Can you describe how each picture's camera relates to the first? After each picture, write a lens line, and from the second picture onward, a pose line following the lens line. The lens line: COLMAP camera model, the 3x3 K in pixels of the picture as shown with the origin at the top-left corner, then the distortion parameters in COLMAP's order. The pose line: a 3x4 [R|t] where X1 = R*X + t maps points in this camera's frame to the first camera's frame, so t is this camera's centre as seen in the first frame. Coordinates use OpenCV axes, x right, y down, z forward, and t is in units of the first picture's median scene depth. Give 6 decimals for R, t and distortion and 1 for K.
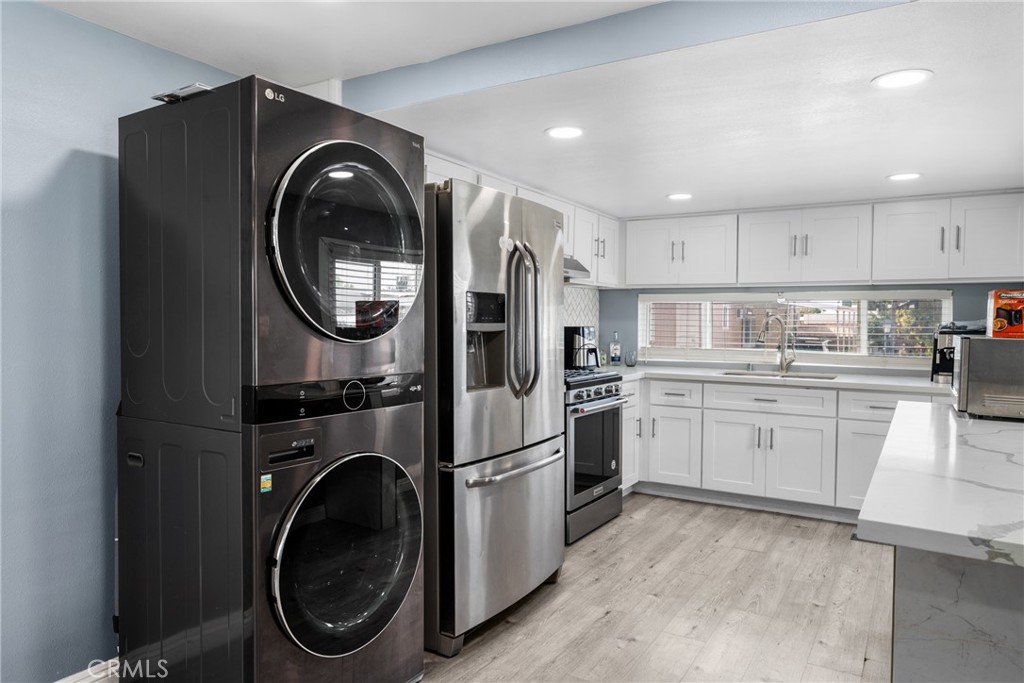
lens RADIAL K [[677.9, 0, 509.0], [0, 677.9, 341.3], [0, 0, 1]] dist [-0.005822, -0.002590]
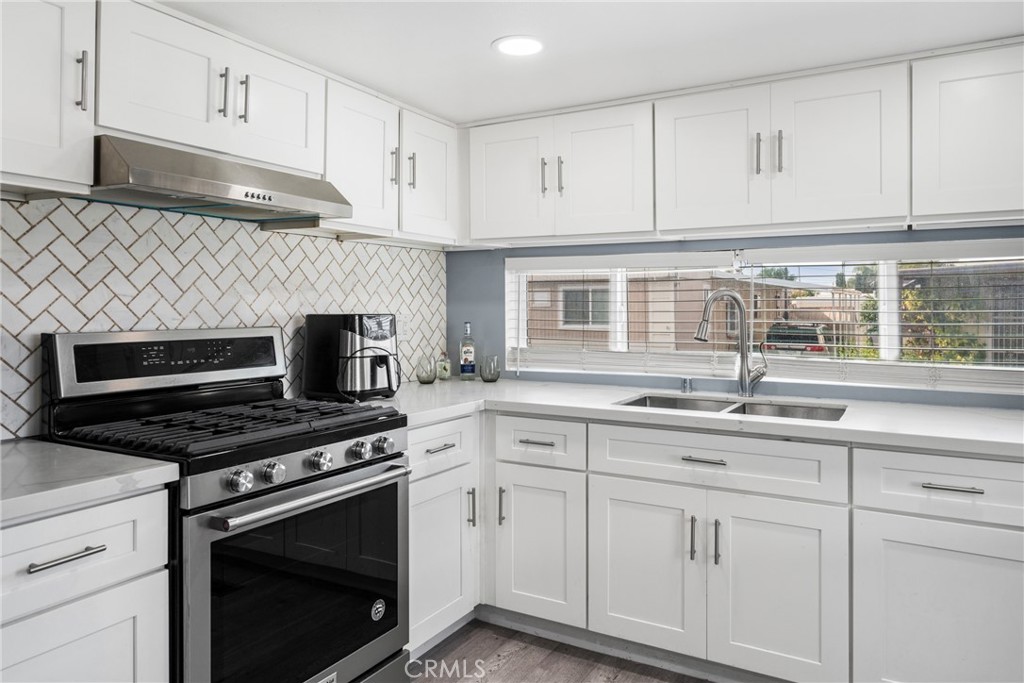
lens RADIAL K [[677.9, 0, 526.0], [0, 677.9, 302.2], [0, 0, 1]] dist [-0.005822, -0.002590]
pose [[0.999565, -0.008063, 0.028356, 0.220007], [0.009133, 0.999243, -0.037814, -0.009962], [-0.028029, 0.038057, 0.998882, 0.472027]]
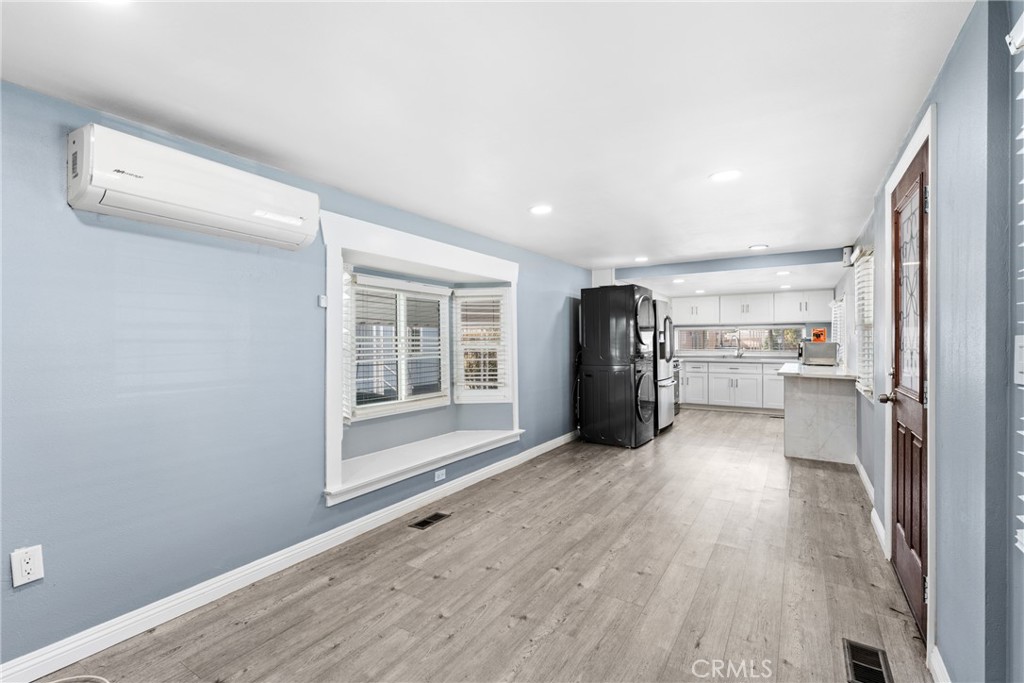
lens RADIAL K [[452.0, 0, 515.4], [0, 452.0, 342.5], [0, 0, 1]] dist [0.001204, 0.000047]
pose [[0.999721, -0.015304, -0.018002, -0.398181], [0.014843, 0.999565, -0.025482, 0.017806], [0.018384, 0.025207, 0.999513, -0.701853]]
